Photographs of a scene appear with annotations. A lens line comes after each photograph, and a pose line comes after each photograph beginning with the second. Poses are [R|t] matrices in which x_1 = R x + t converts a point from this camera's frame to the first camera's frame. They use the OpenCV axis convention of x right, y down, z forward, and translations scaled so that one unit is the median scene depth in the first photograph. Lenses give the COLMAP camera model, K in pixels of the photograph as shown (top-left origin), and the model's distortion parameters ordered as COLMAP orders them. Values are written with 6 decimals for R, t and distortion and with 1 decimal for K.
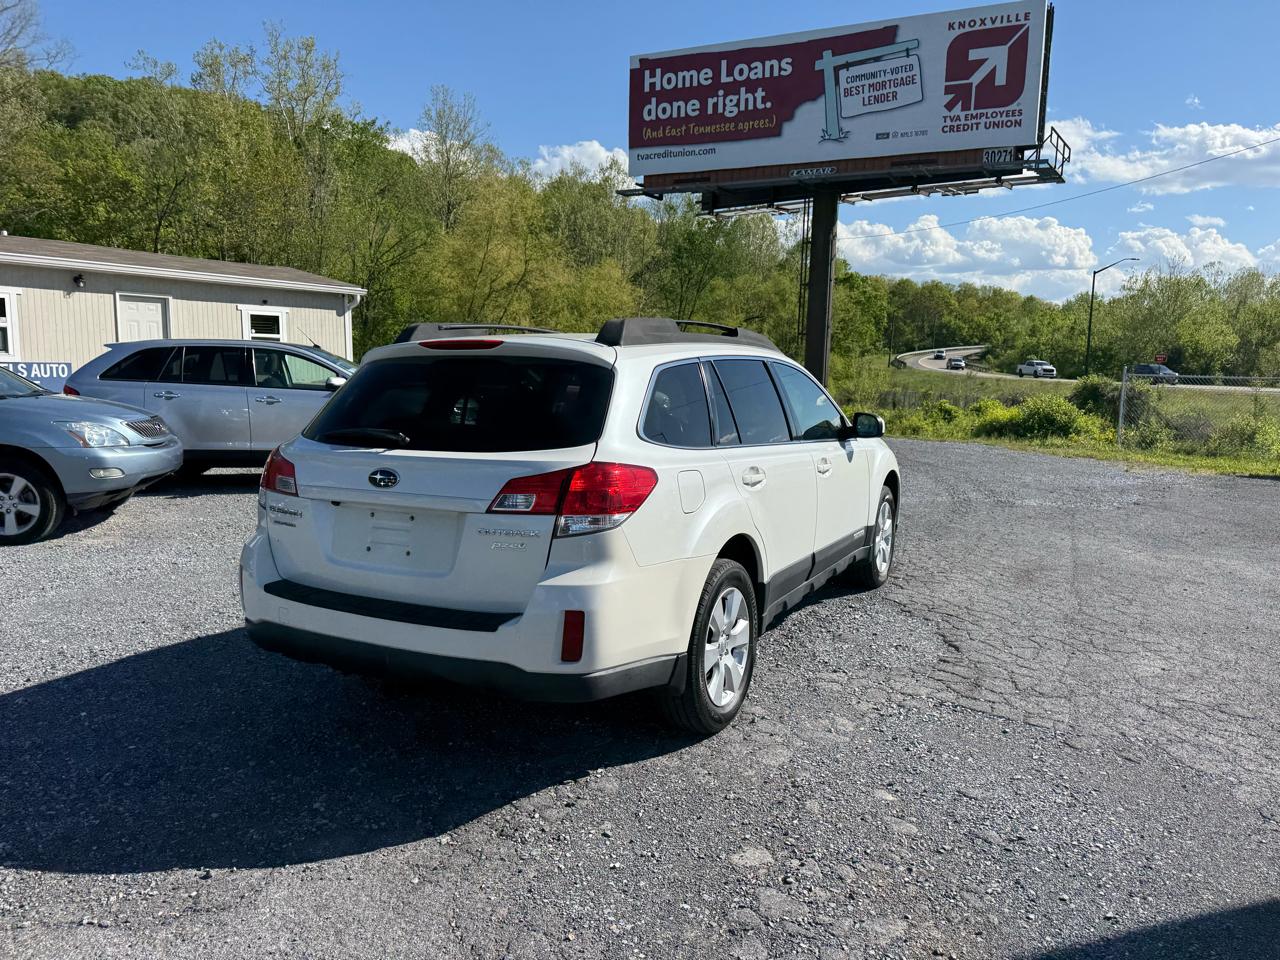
lens RADIAL K [[896.4, 0, 649.8], [0, 896.4, 485.7], [0, 0, 1]] dist [0.054396, -0.065734]
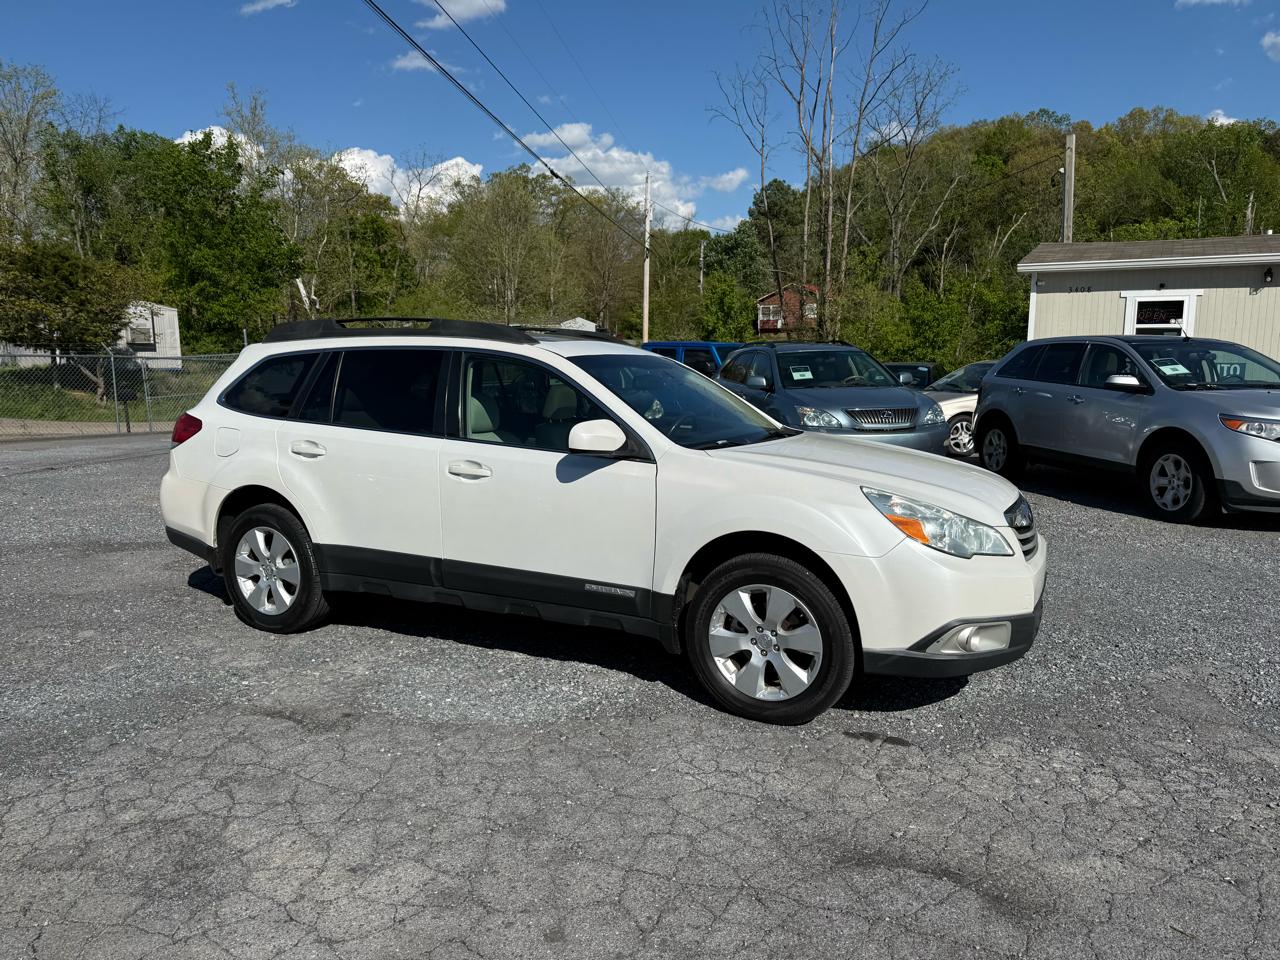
lens RADIAL K [[896.4, 0, 647.8], [0, 896.4, 491.0], [0, 0, 1]] dist [0.054396, -0.065734]
pose [[0.021713, 0.134795, -0.990636, 0.143612], [-0.132019, 0.982579, 0.130805, -0.018771], [0.991009, 0.127942, 0.039130, 0.153105]]
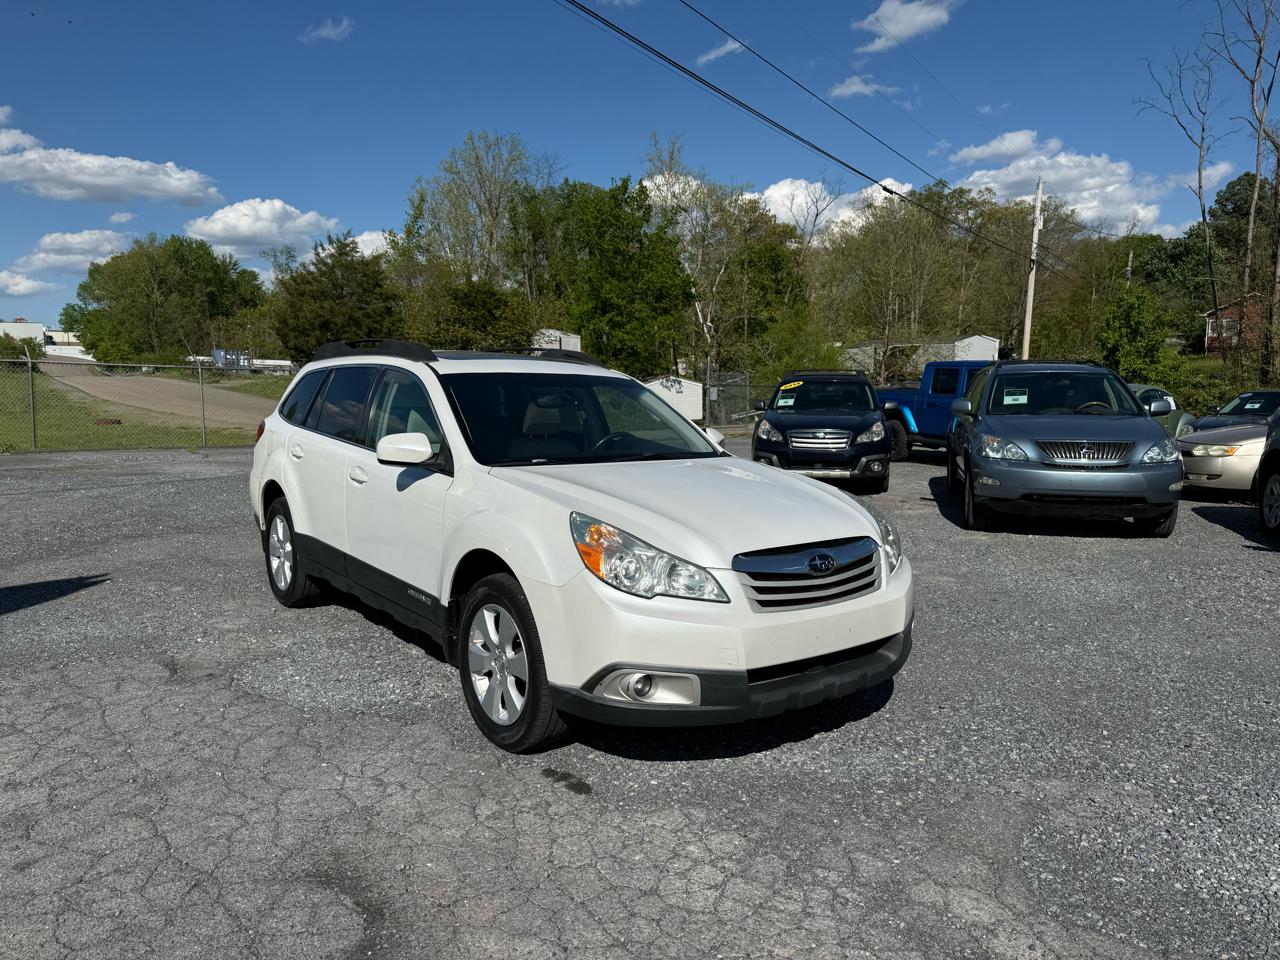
lens RADIAL K [[896.4, 0, 644.3], [0, 896.4, 496.5], [0, 0, 1]] dist [0.054396, -0.065734]
pose [[-0.415618, 0.103460, -0.903636, 0.127058], [-0.134422, 0.975612, 0.173527, -0.028100], [0.899551, 0.193589, -0.391575, 0.223222]]
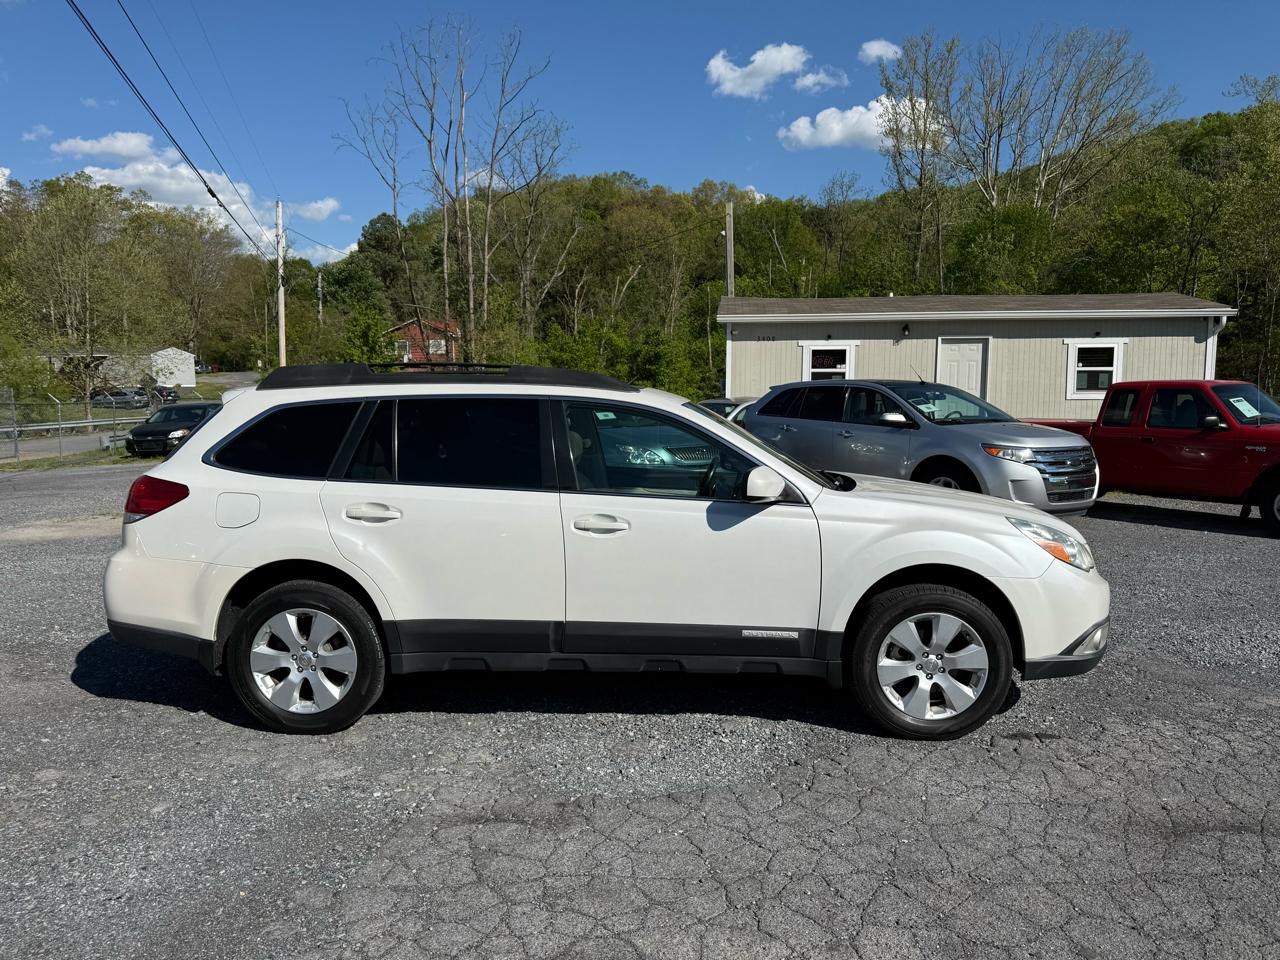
lens RADIAL K [[896.4, 0, 647.7], [0, 896.4, 487.5], [0, 0, 1]] dist [0.054396, -0.065734]
pose [[0.433030, 0.081028, -0.897730, 0.128316], [-0.111795, 0.993089, 0.035710, -0.012181], [0.894420, 0.084898, 0.439096, 0.089993]]
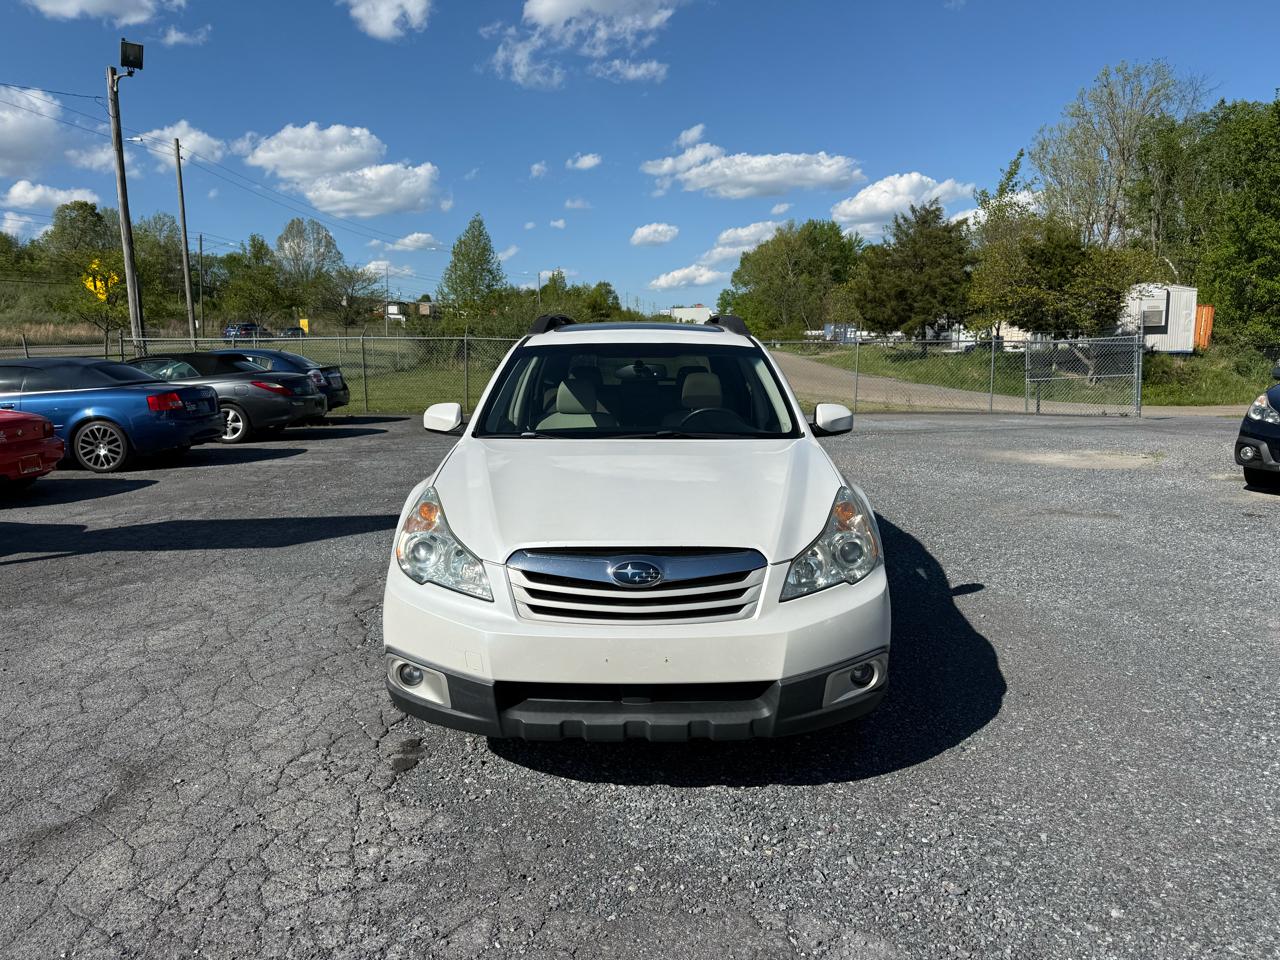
lens RADIAL K [[896.4, 0, 640.3], [0, 896.4, 492.5], [0, 0, 1]] dist [0.054396, -0.065734]
pose [[-0.887350, 0.072479, -0.455364, 0.068847], [-0.059141, 0.961521, 0.268289, -0.034642], [0.457288, 0.264997, -0.848920, 0.267860]]
